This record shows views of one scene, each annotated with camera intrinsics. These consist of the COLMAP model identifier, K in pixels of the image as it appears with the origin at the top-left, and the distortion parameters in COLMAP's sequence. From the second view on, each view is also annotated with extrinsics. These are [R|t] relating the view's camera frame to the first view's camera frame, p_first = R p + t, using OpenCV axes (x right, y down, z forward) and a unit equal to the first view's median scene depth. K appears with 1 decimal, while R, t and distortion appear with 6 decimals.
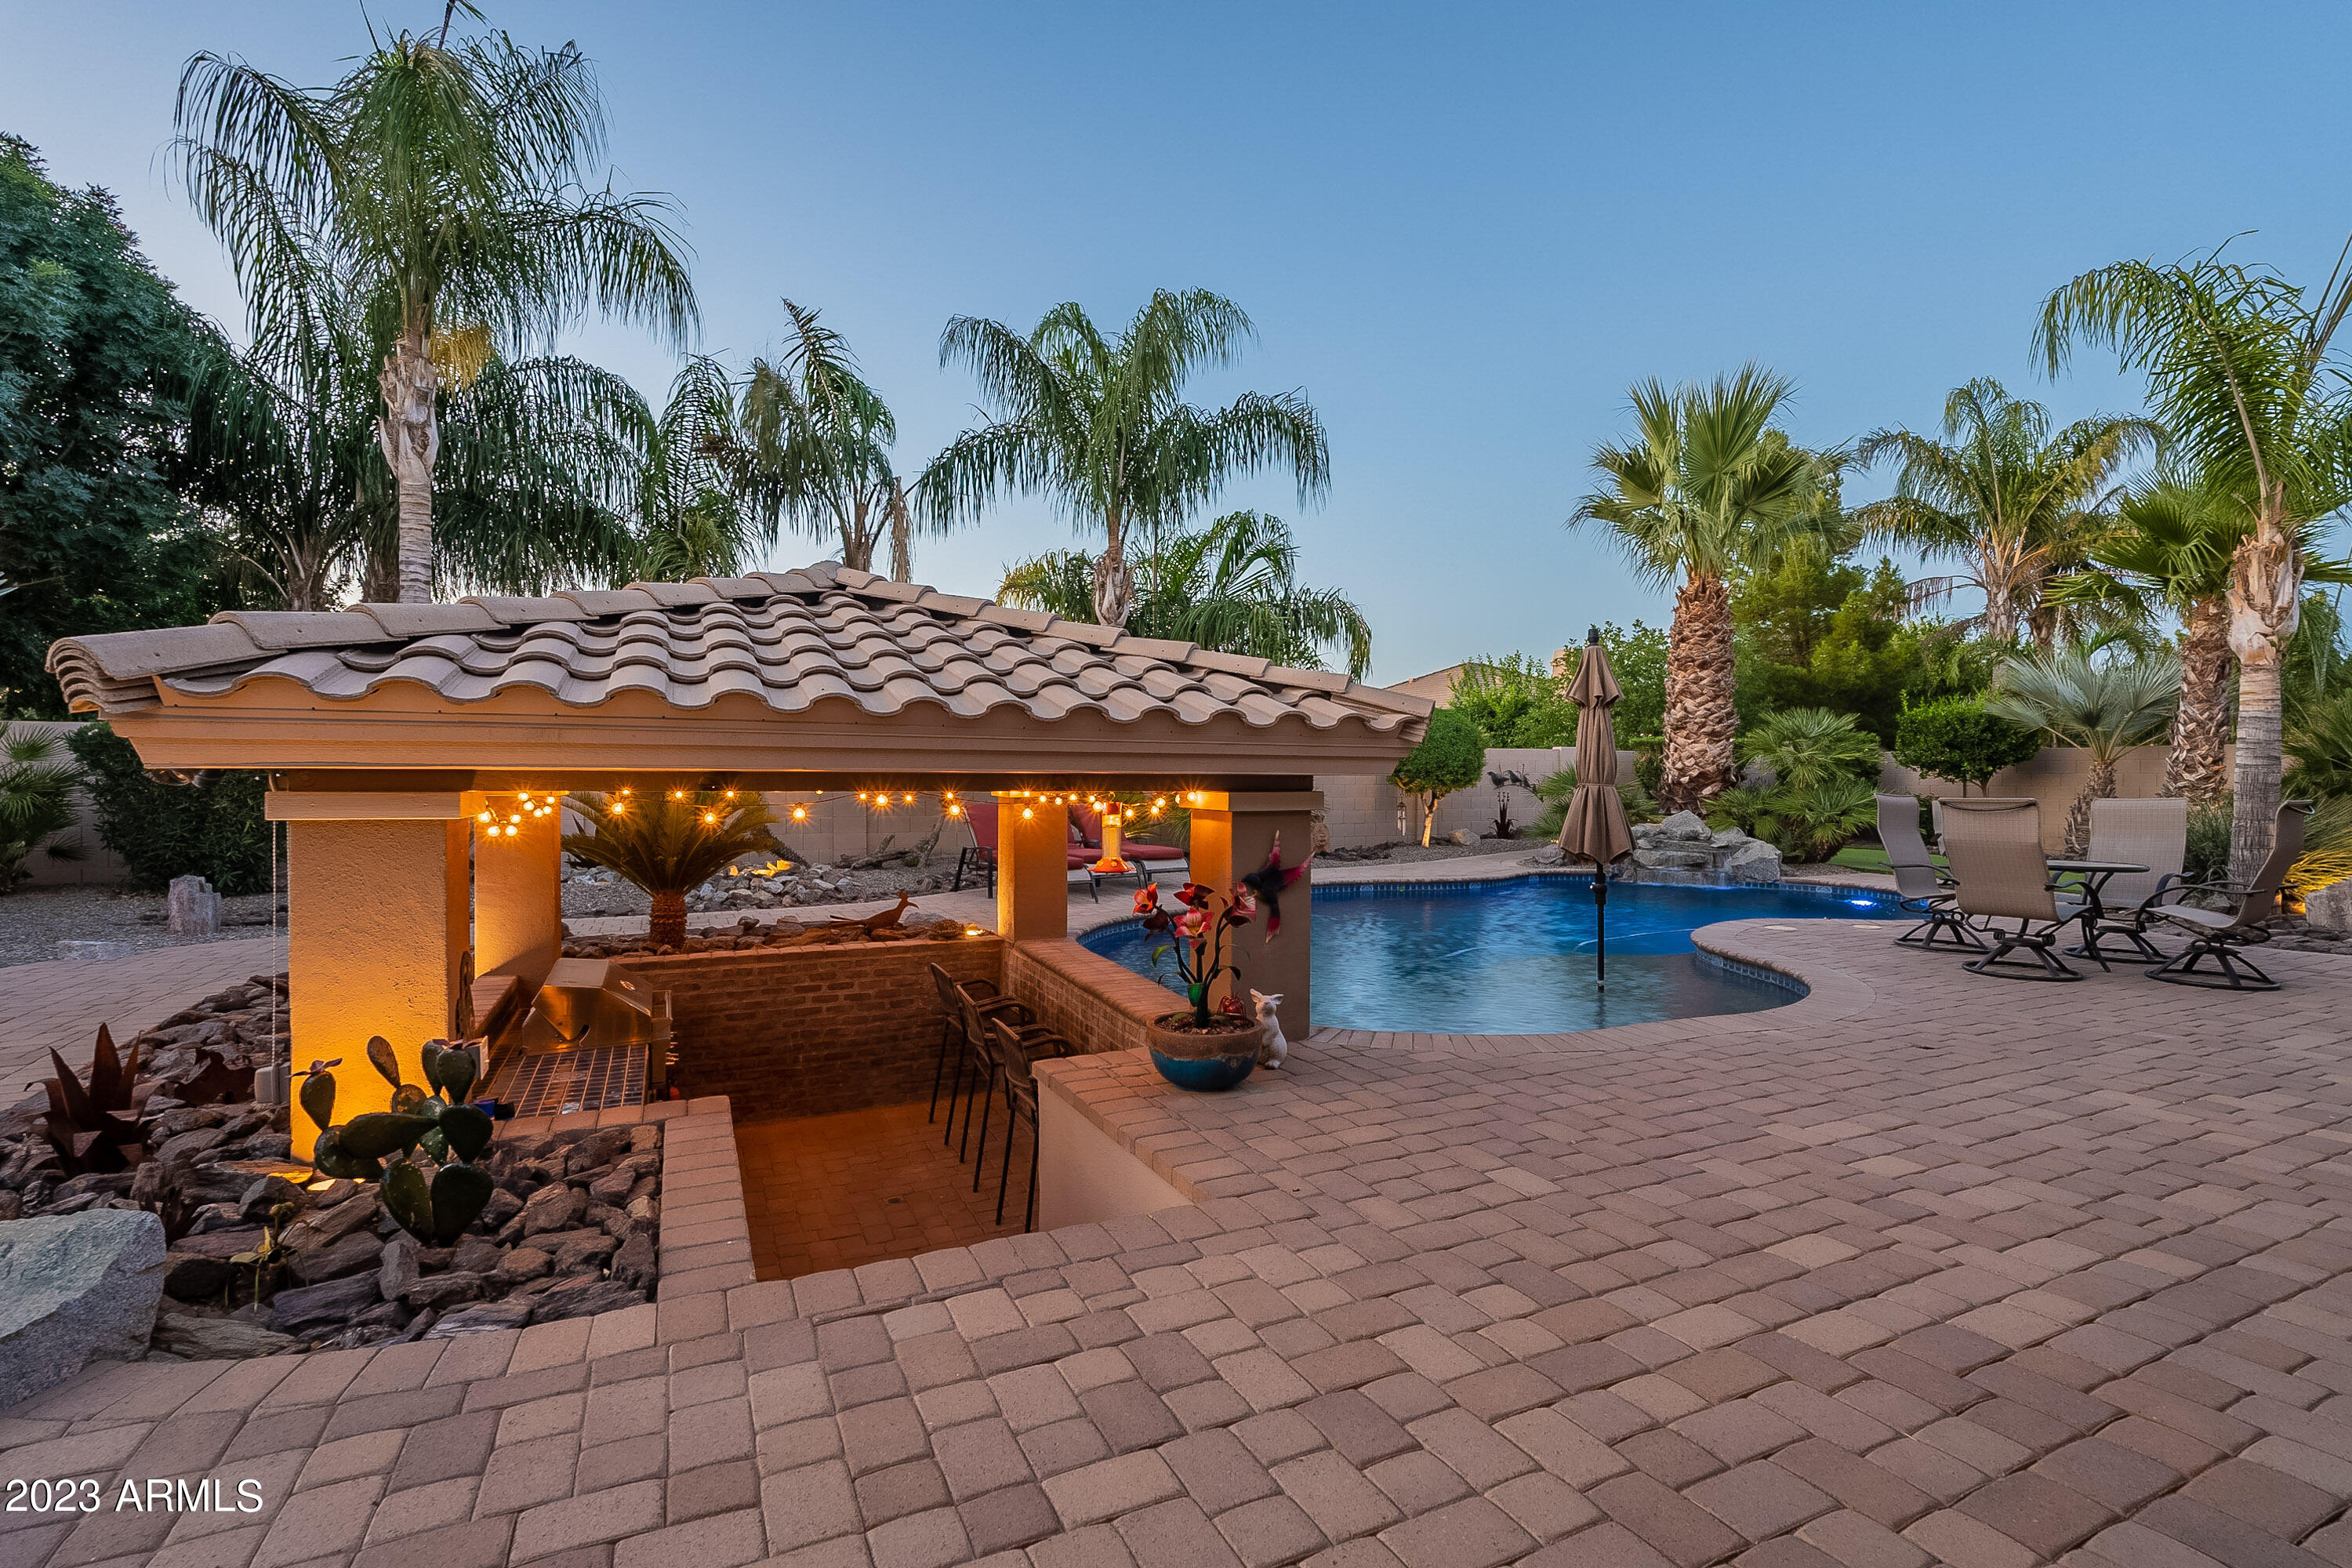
lens RADIAL K [[1051.0, 0, 1167.9], [0, 1051.0, 780.2], [0, 0, 1]] dist [-0.002825, 0.000042]
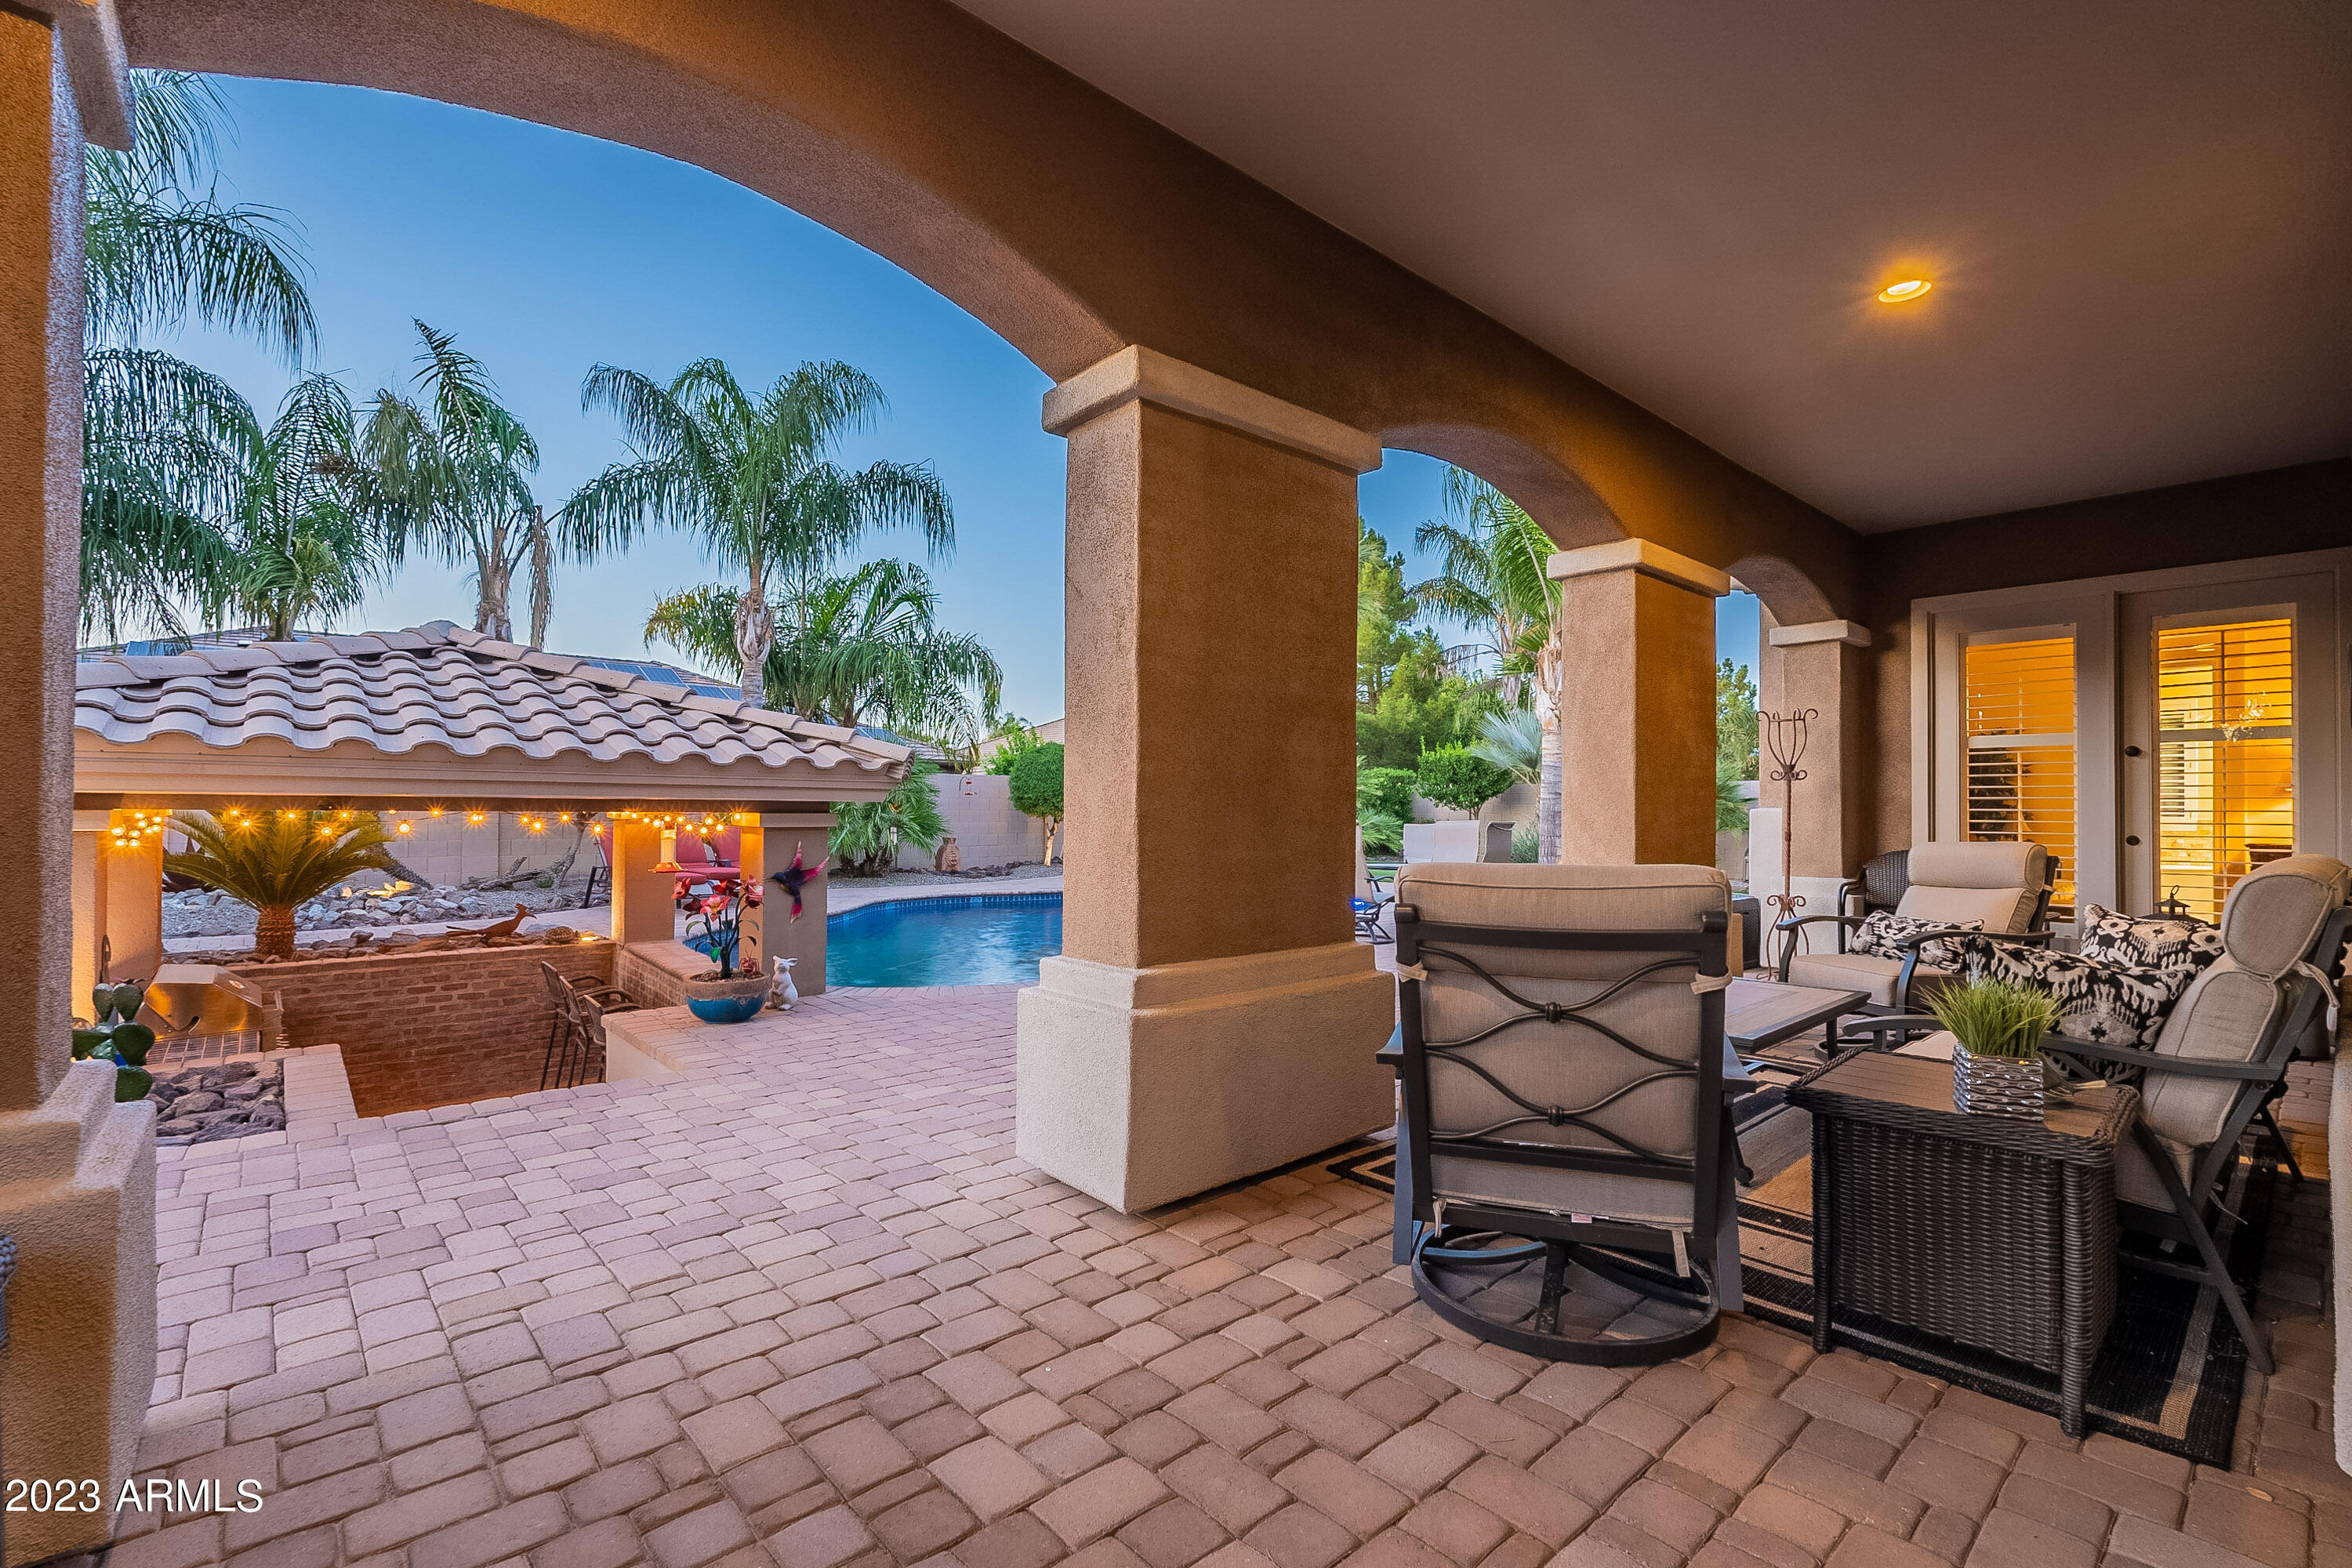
lens RADIAL K [[1051.0, 0, 1187.3], [0, 1051.0, 785.4], [0, 0, 1]] dist [-0.002825, 0.000042]
pose [[0.953959, 0.015158, 0.299552, 0.126896], [-0.009703, 0.999759, -0.019689, -0.003452], [-0.299779, 0.015876, 0.953877, -0.366813]]
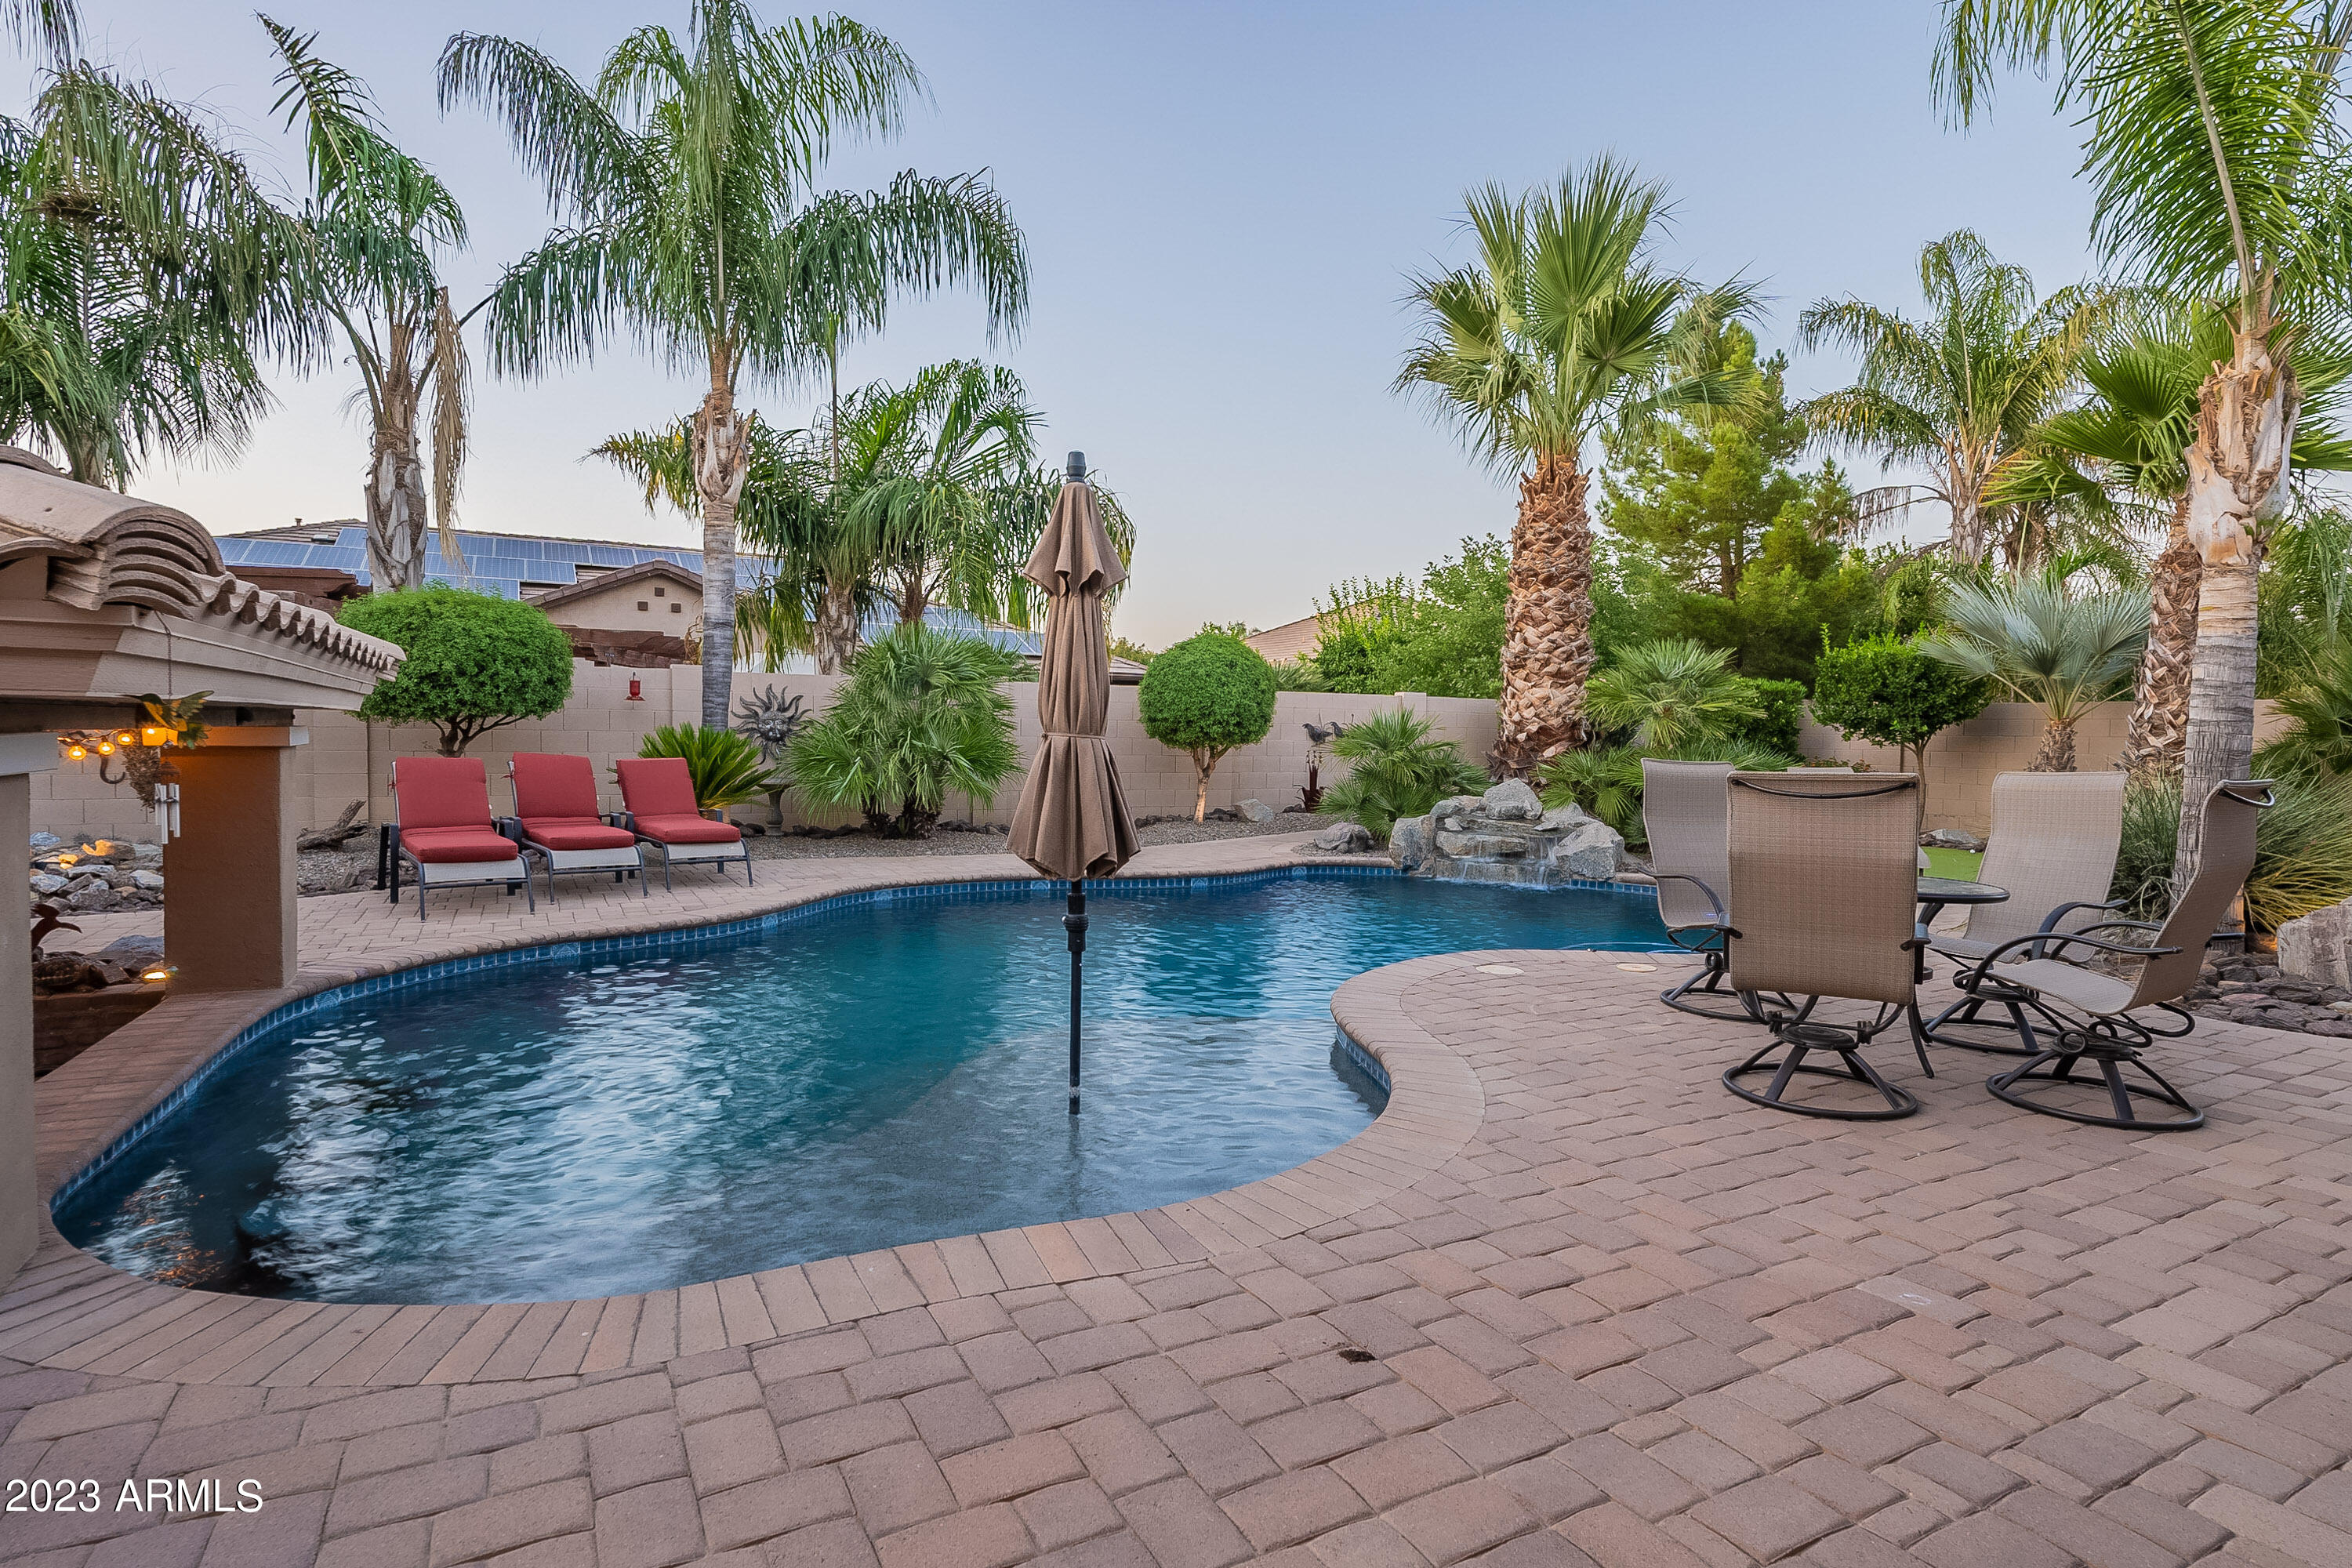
lens RADIAL K [[1206.6, 0, 1178.3], [0, 1206.6, 760.6], [0, 0, 1]] dist [0.000093, -0.000992]
pose [[0.997691, 0.016054, 0.065991, 0.463332], [-0.017646, 0.999565, 0.023612, 0.000282], [-0.065583, -0.024722, 0.997541, 0.393889]]
